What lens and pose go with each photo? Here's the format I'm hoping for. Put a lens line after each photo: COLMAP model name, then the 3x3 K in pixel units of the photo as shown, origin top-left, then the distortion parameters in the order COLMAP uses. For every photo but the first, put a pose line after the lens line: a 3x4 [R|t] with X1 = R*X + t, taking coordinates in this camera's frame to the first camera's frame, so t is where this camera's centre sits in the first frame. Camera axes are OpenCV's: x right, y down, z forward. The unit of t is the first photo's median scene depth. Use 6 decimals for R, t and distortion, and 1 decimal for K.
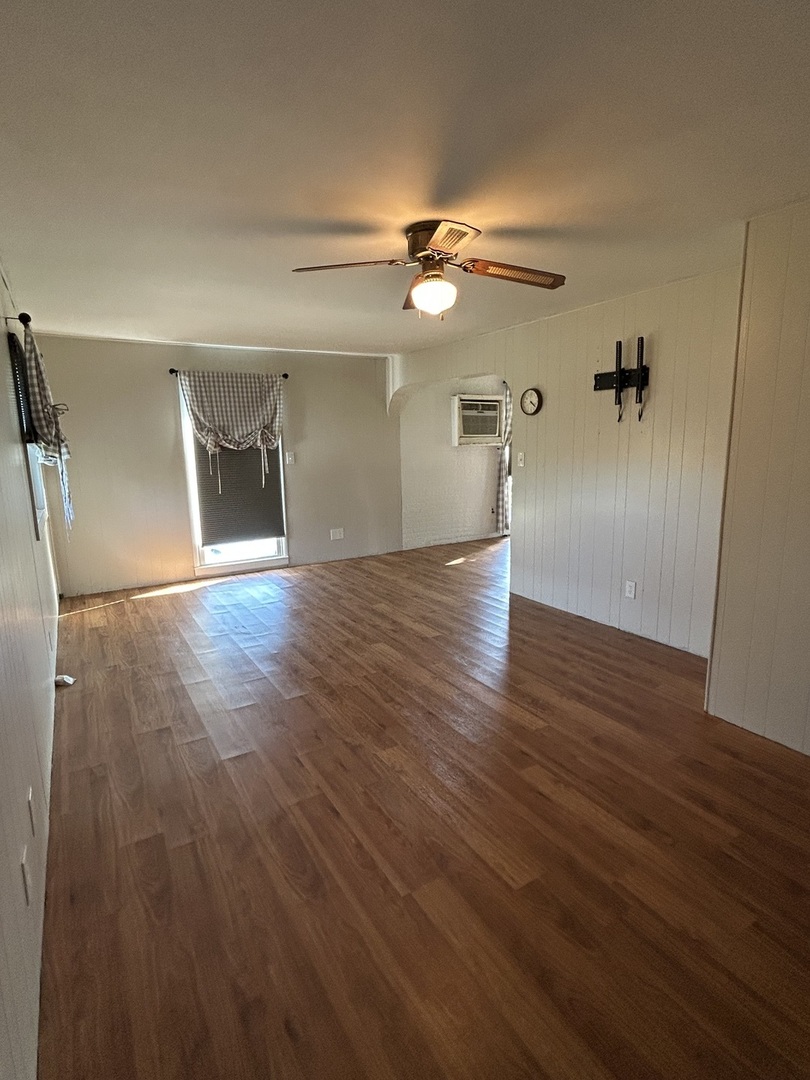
lens RADIAL K [[548.0, 0, 400.8], [0, 548.0, 544.1], [0, 0, 1]] dist [-0.001552, -0.000544]
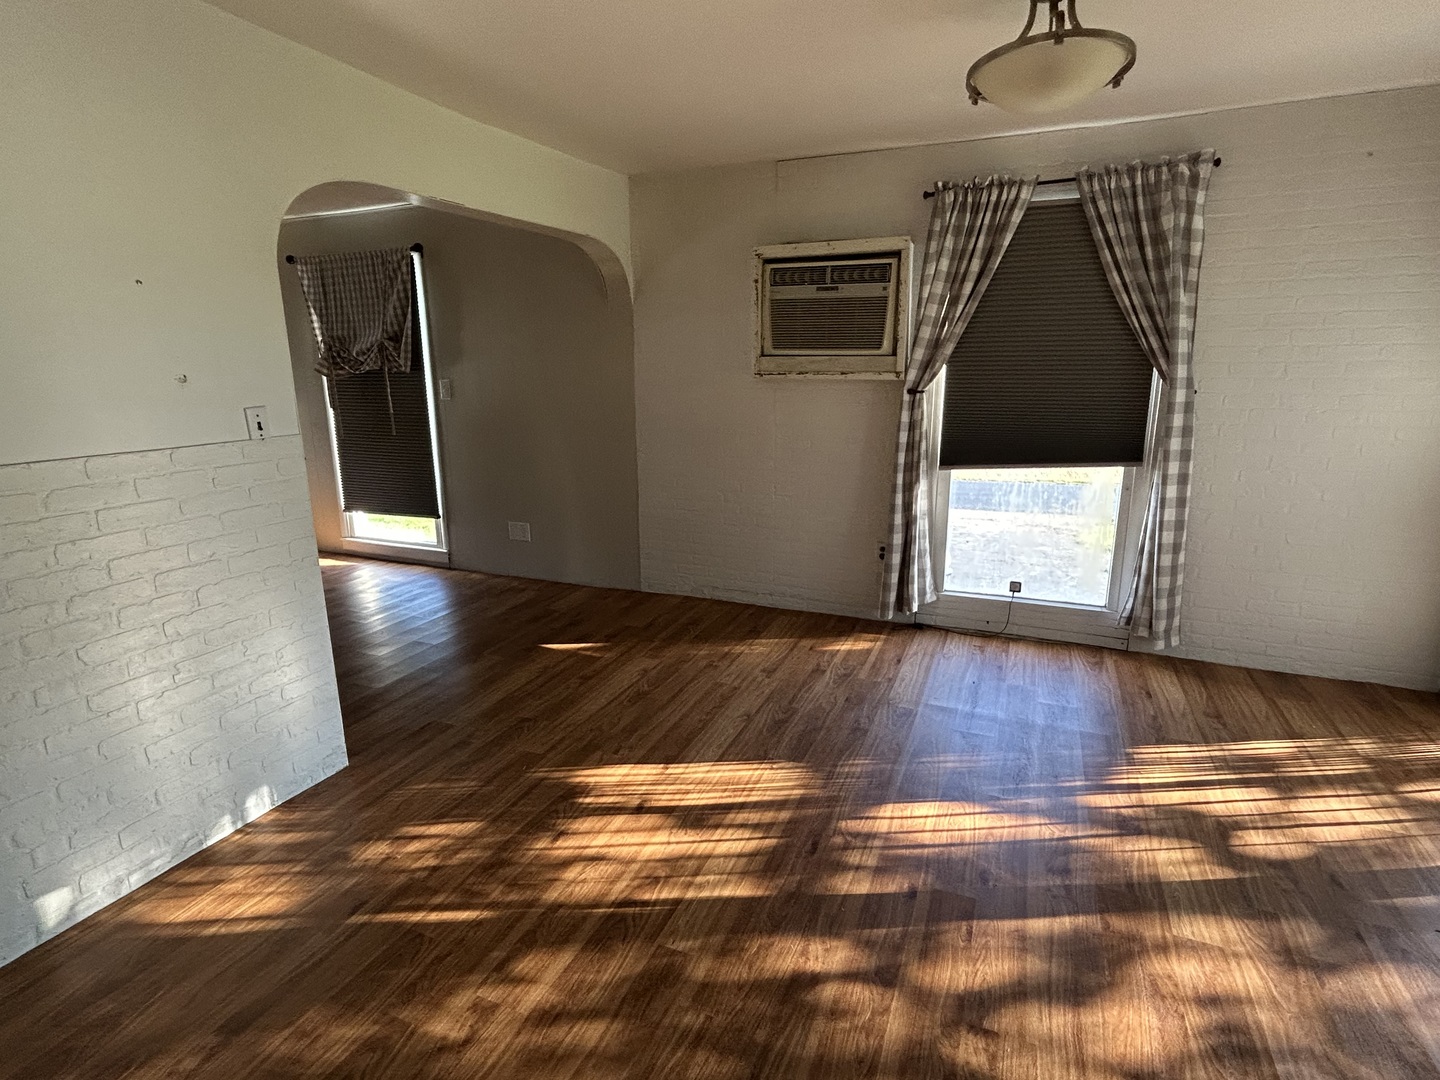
lens RADIAL K [[730.7, 0, 720.0], [0, 730.7, 540.0], [0, 0, 1]] dist [-0.001552, -0.000544]
pose [[0.599200, 0.207065, -0.773359, 0.534916], [-0.149410, 0.977926, 0.146074, -0.136312], [0.786534, 0.028020, 0.616910, 0.646867]]
